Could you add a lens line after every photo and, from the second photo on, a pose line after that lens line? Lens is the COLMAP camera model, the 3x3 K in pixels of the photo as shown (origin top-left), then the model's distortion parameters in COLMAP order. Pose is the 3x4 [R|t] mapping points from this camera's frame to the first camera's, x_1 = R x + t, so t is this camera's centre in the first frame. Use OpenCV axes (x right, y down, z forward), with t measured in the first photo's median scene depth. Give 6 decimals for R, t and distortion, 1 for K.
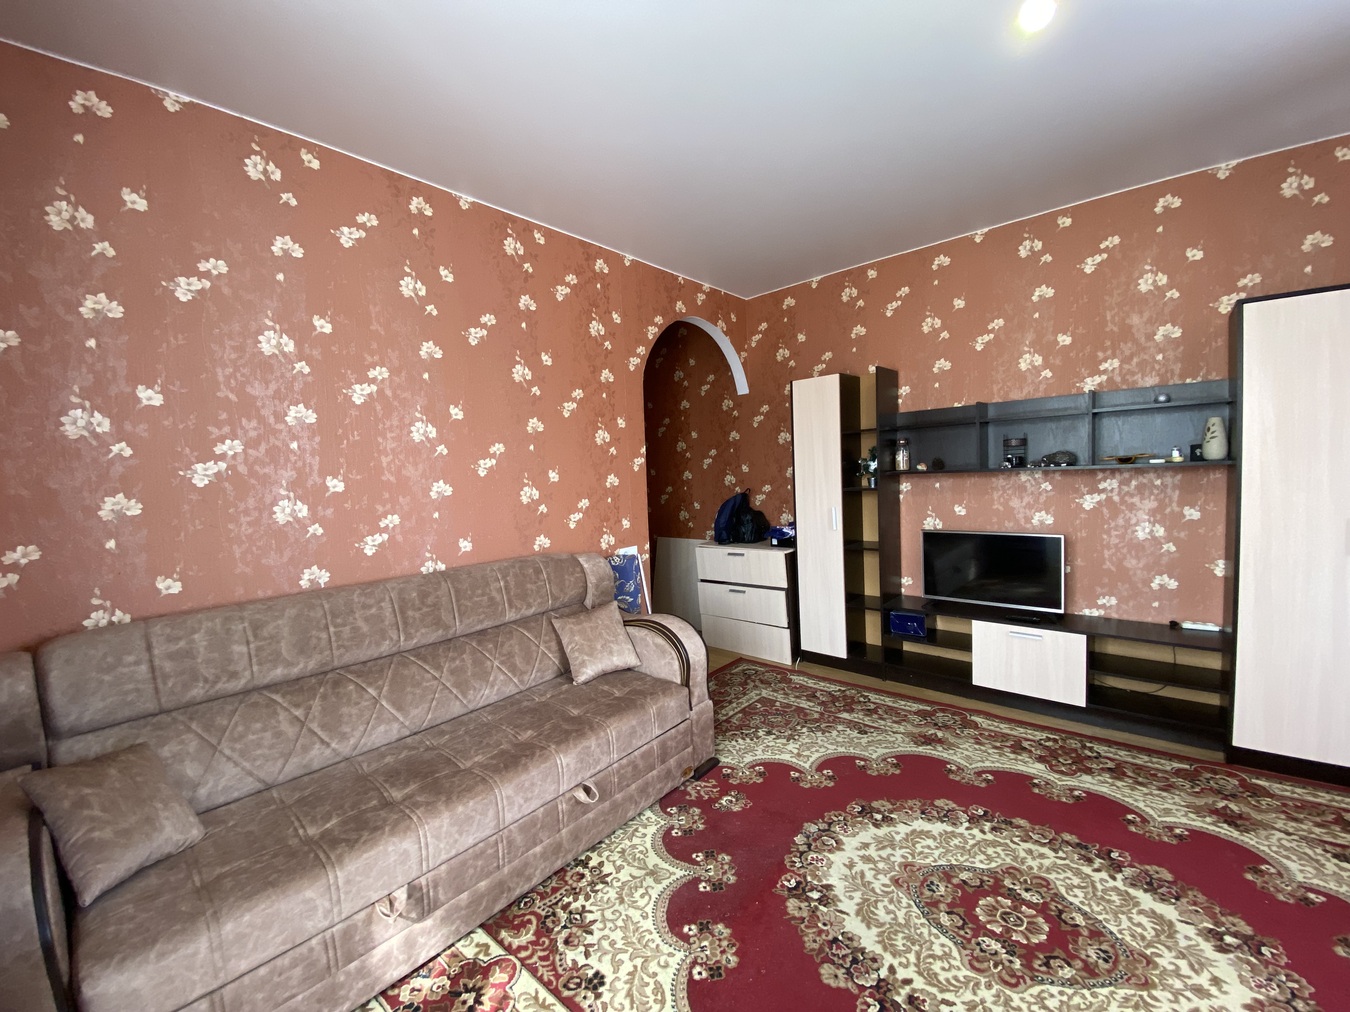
lens RADIAL K [[545.9, 0, 671.6], [0, 545.9, 503.2], [0, 0, 1]] dist [0.020864, -0.019746]
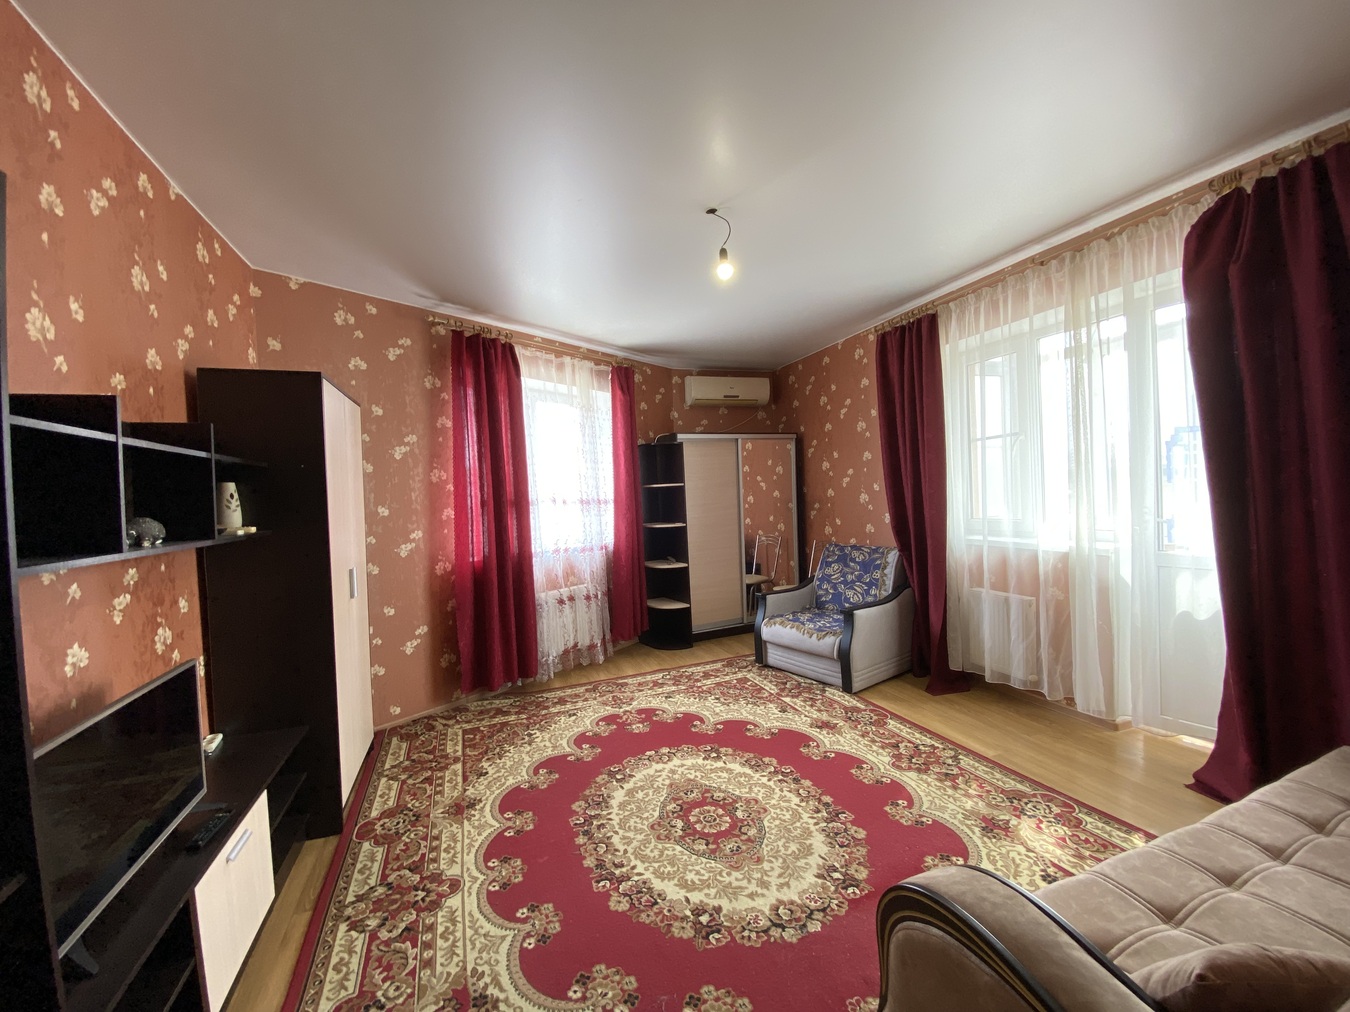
lens RADIAL K [[545.9, 0, 671.3], [0, 545.9, 501.2], [0, 0, 1]] dist [0.020864, -0.019746]
pose [[-0.875897, 0.075802, 0.476507, -0.024914], [0.110361, 0.992876, 0.044915, -0.093528], [-0.469707, 0.091928, -0.878023, 1.491558]]
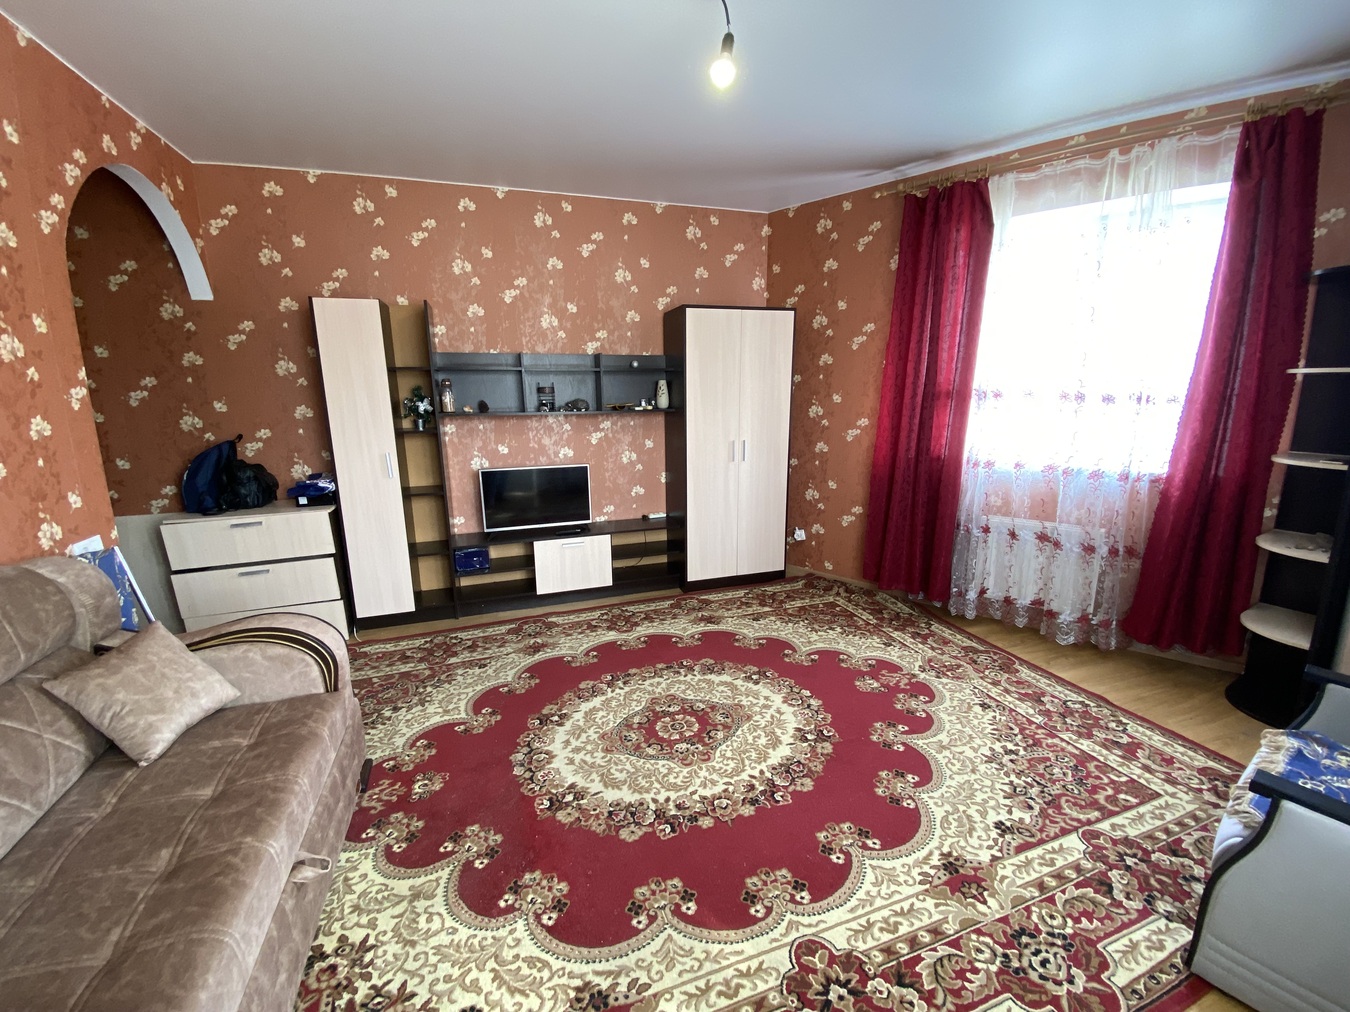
lens RADIAL K [[545.9, 0, 670.9], [0, 545.9, 503.3], [0, 0, 1]] dist [0.020864, -0.019746]
pose [[0.507365, -0.136187, 0.850902, -0.363206], [0.043225, 0.990212, 0.132710, -0.014221], [-0.860646, -0.030553, 0.508286, 0.195685]]
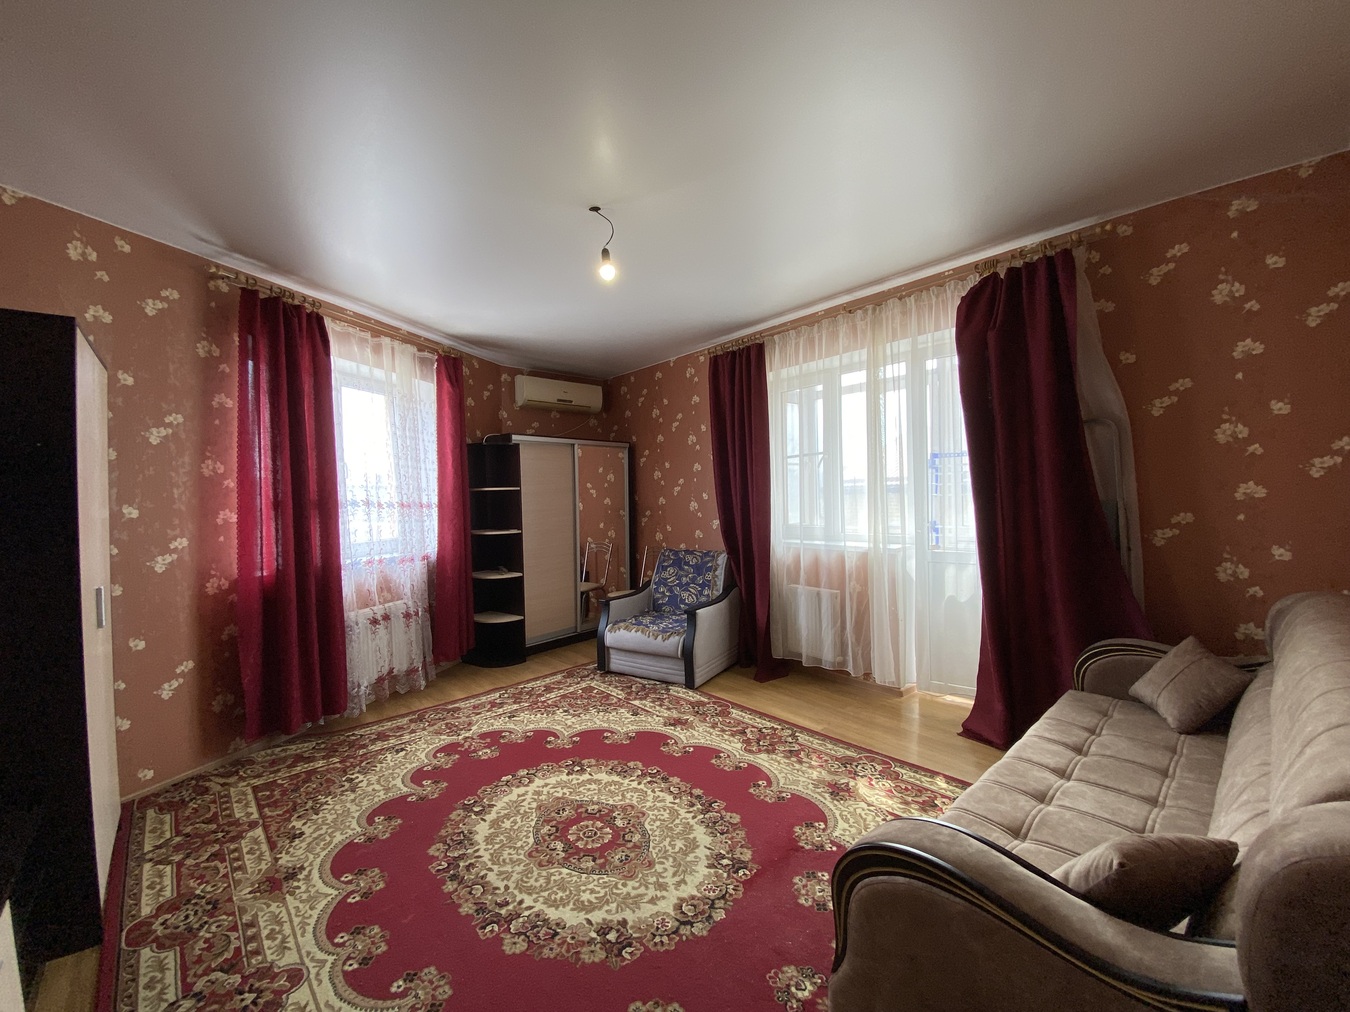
lens RADIAL K [[545.9, 0, 671.1], [0, 545.9, 500.6], [0, 0, 1]] dist [0.020864, -0.019746]
pose [[-0.990019, 0.066576, 0.124216, 0.128887], [0.074628, 0.995324, 0.061331, -0.095284], [-0.119552, 0.069989, -0.990358, 1.526870]]
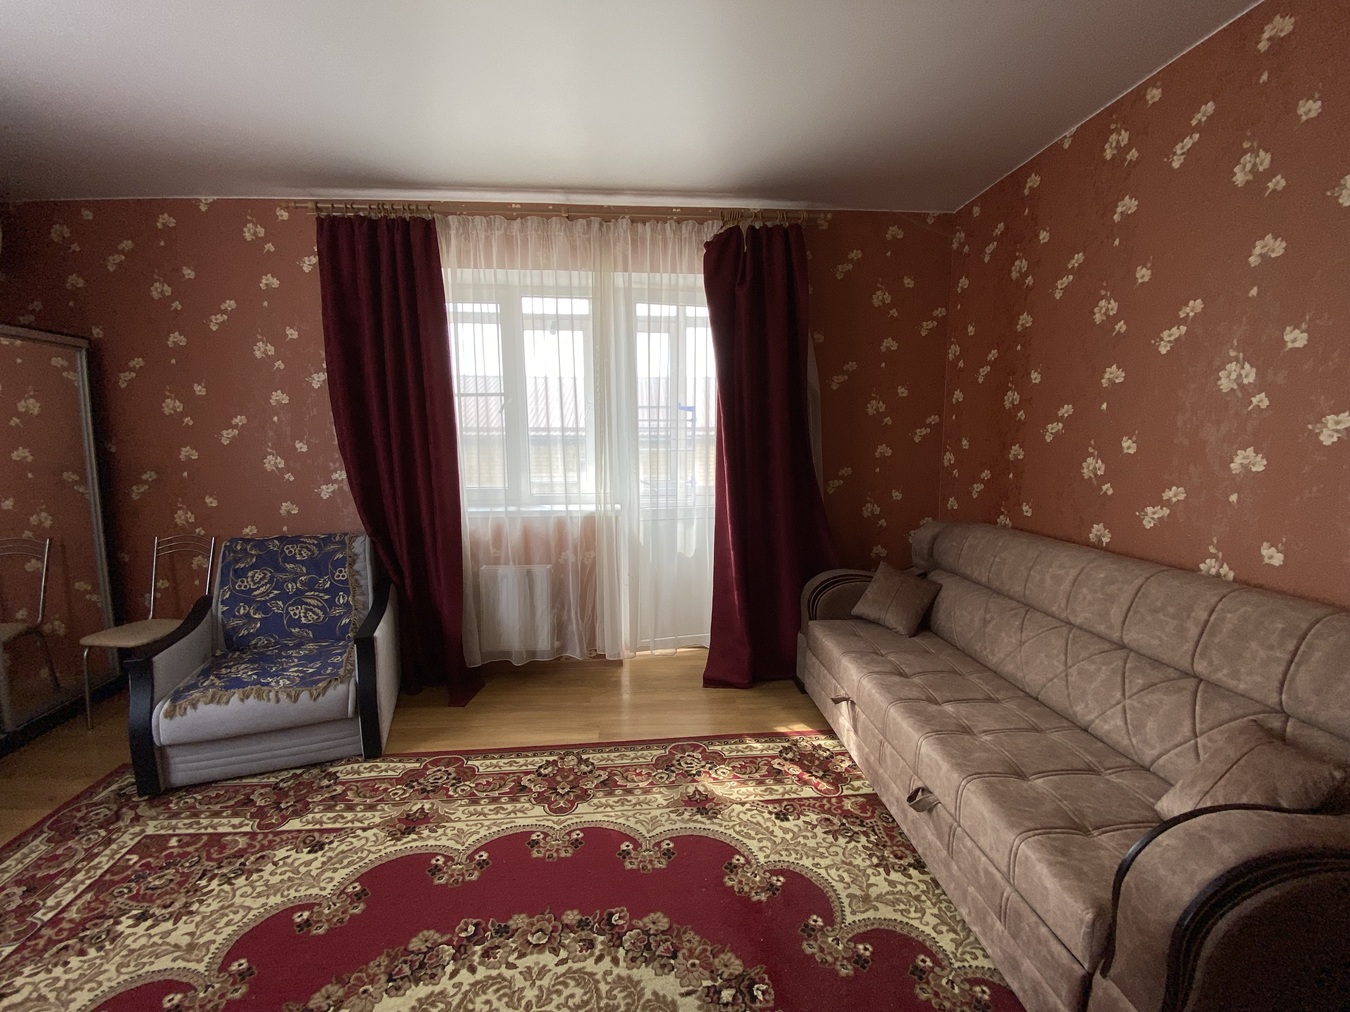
lens RADIAL K [[545.9, 0, 672.6], [0, 545.9, 505.5], [0, 0, 1]] dist [0.020864, -0.019746]
pose [[-0.701129, 0.128747, -0.701315, 0.563372], [-0.009497, 0.981790, 0.189731, -0.095409], [0.712972, 0.139686, -0.687138, 1.002537]]
